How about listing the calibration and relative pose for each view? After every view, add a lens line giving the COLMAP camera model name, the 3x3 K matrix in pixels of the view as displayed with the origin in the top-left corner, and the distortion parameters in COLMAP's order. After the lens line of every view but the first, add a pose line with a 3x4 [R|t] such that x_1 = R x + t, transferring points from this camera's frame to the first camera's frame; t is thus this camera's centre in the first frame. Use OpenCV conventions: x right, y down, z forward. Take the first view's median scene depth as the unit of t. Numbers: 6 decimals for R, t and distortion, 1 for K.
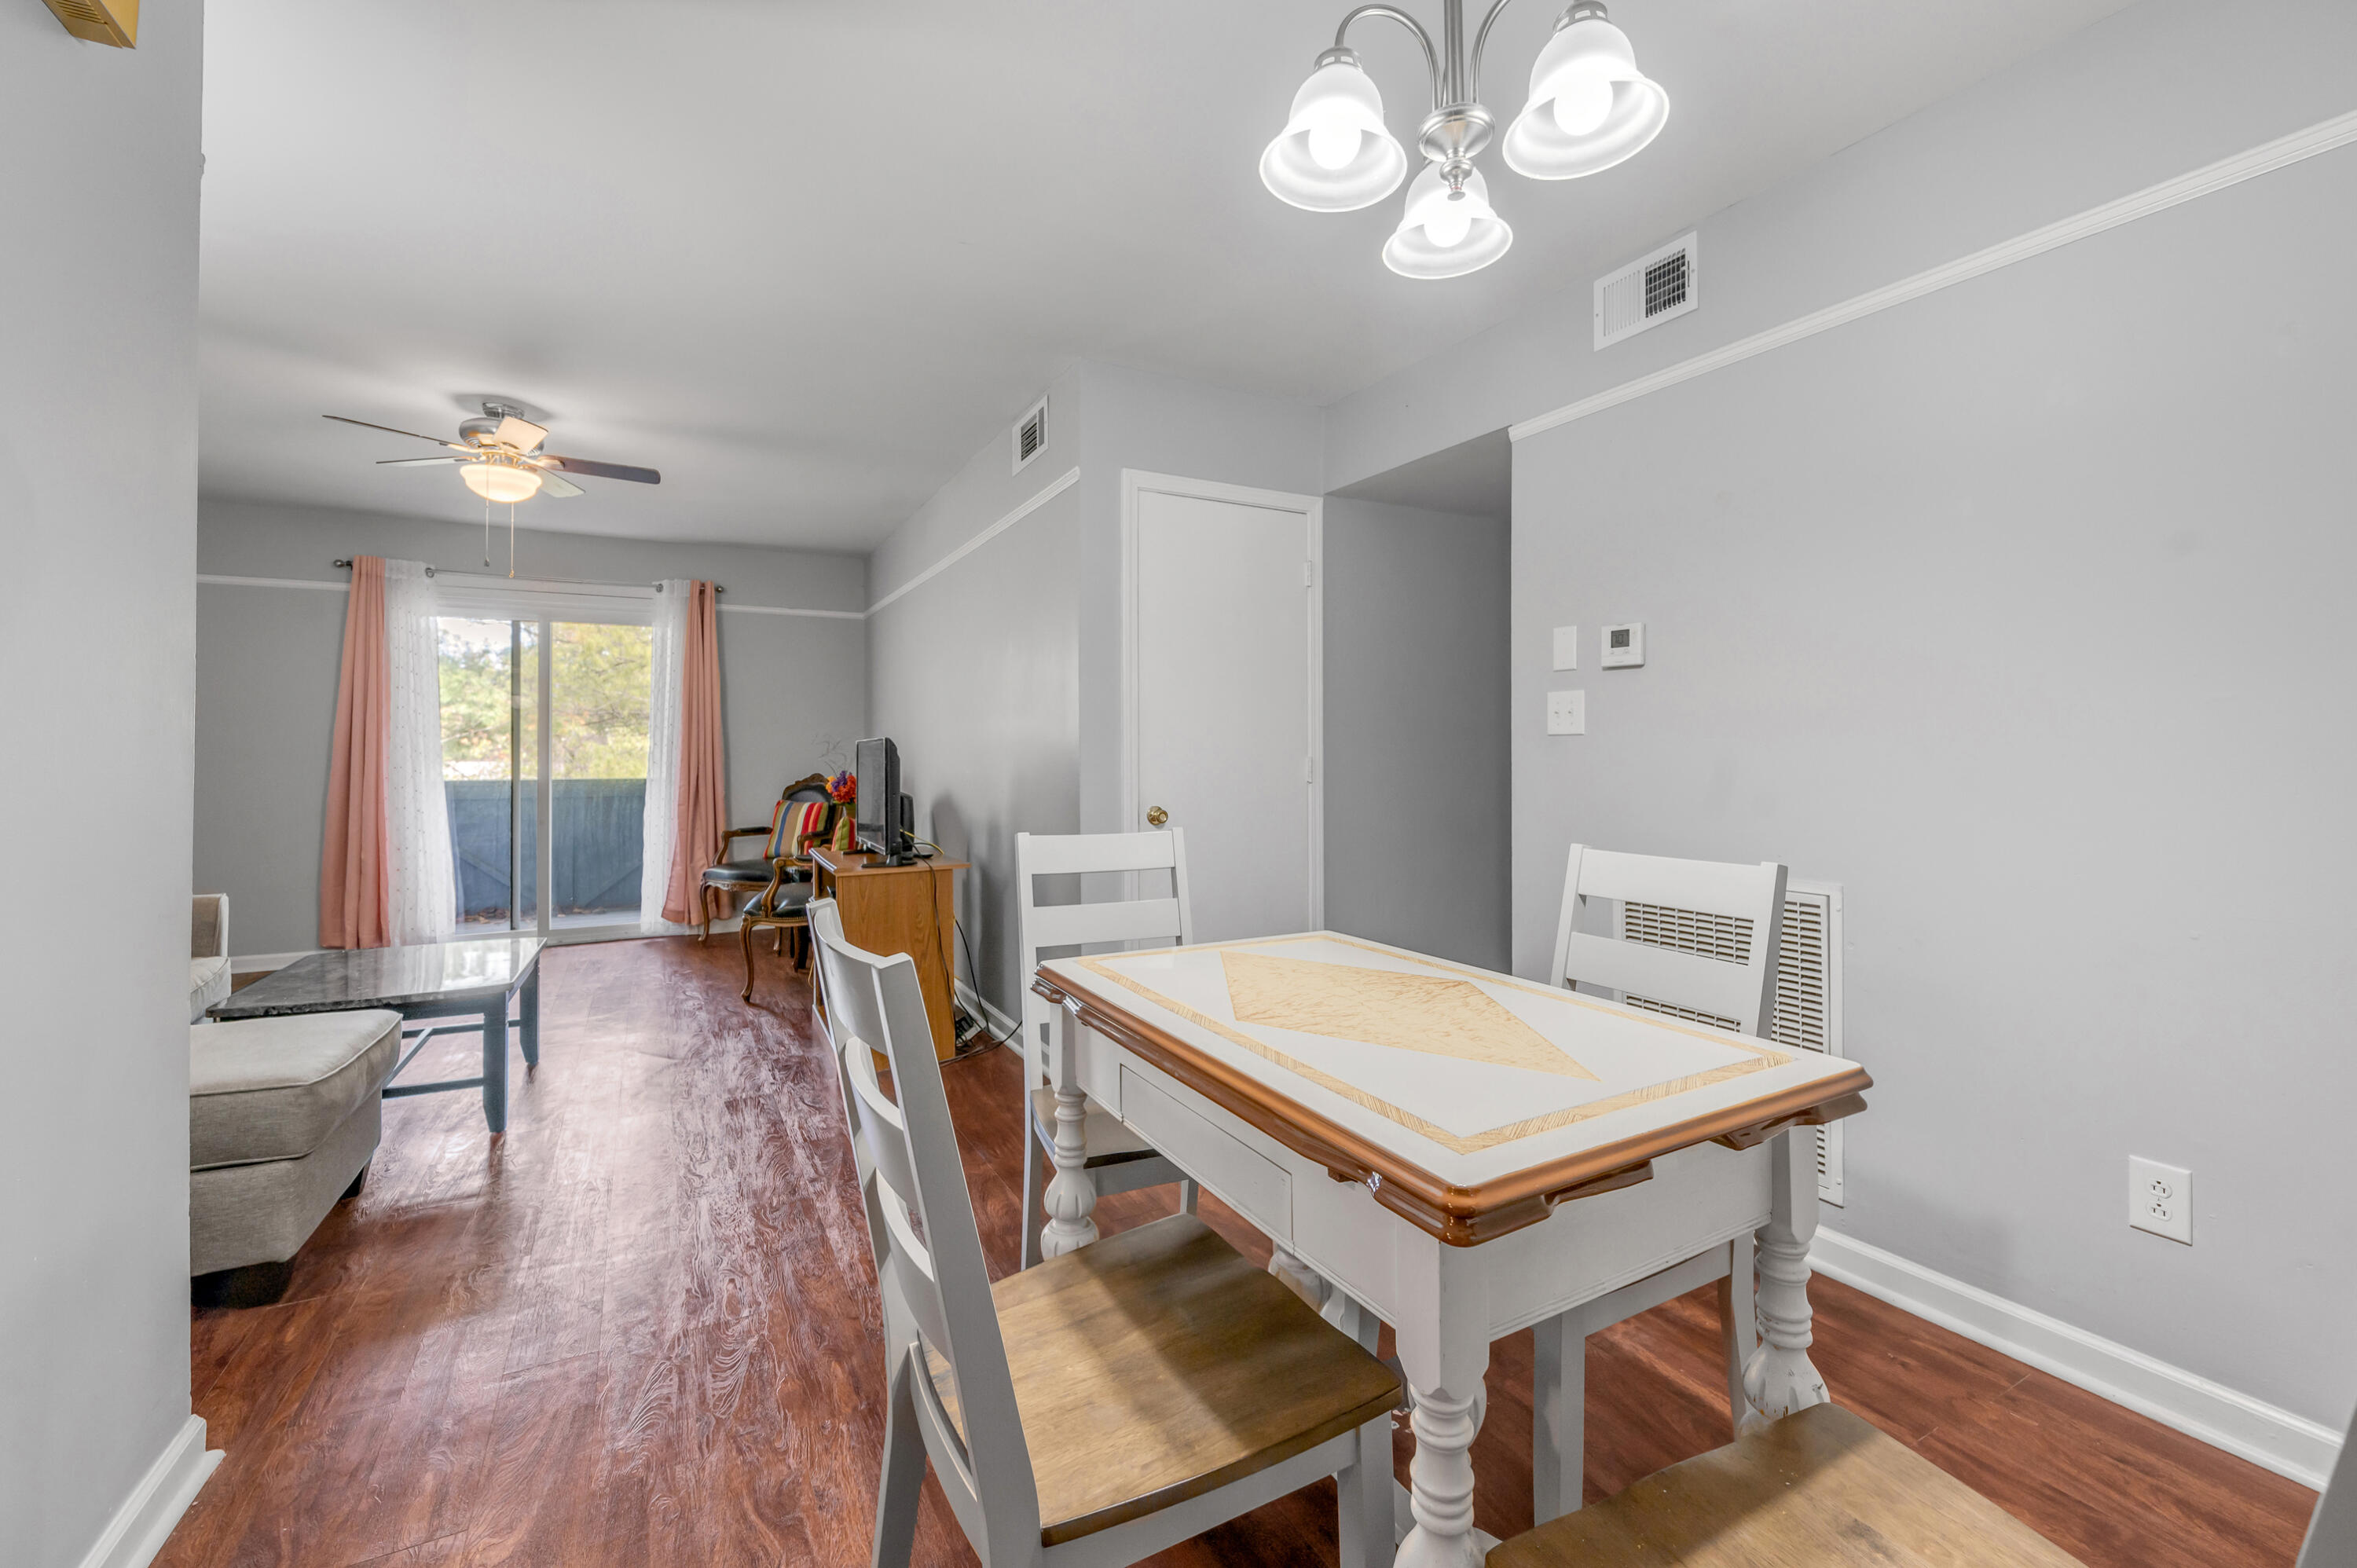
lens RADIAL K [[946.9, 0, 1189.1], [0, 946.9, 729.5], [0, 0, 1]] dist [-0.018093, -0.000290]
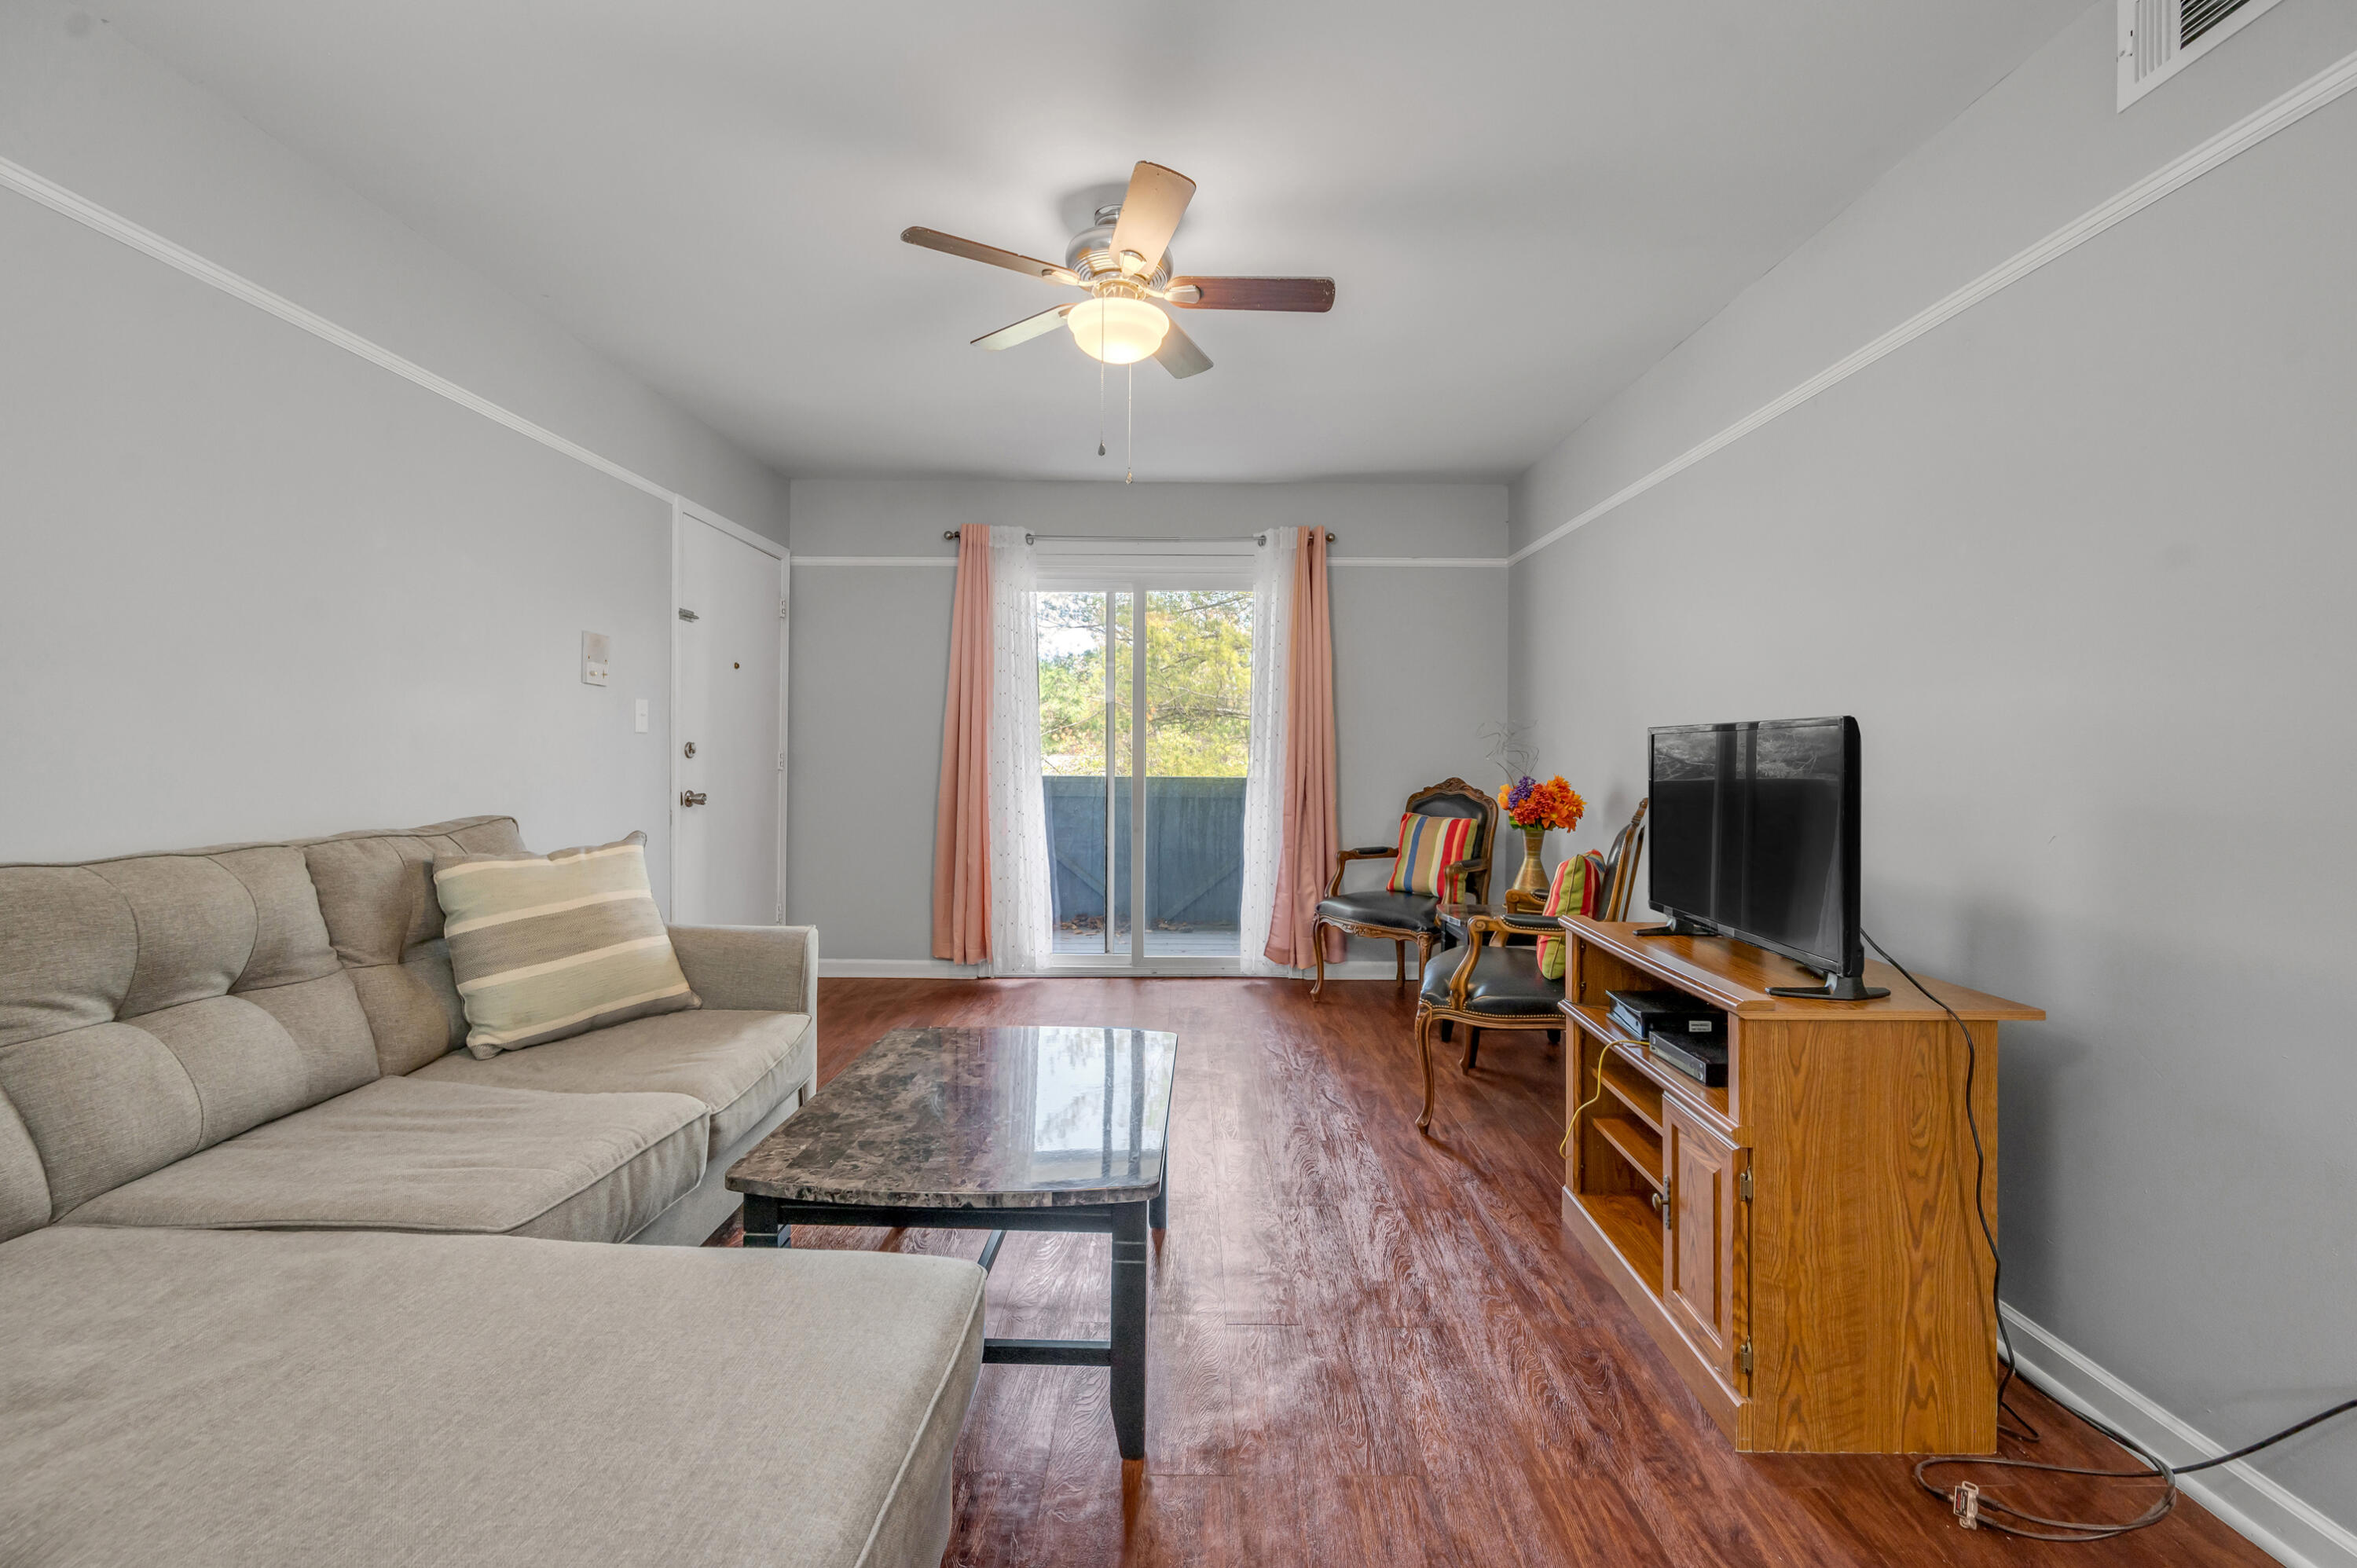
lens RADIAL K [[946.9, 0, 1189.1], [0, 946.9, 729.5], [0, 0, 1]] dist [-0.018093, -0.000290]
pose [[0.870587, 0.000605, -0.492015, -0.224787], [0.000176, 0.999999, 0.001542, 0.007682], [0.492015, -0.001429, 0.870586, 0.276003]]
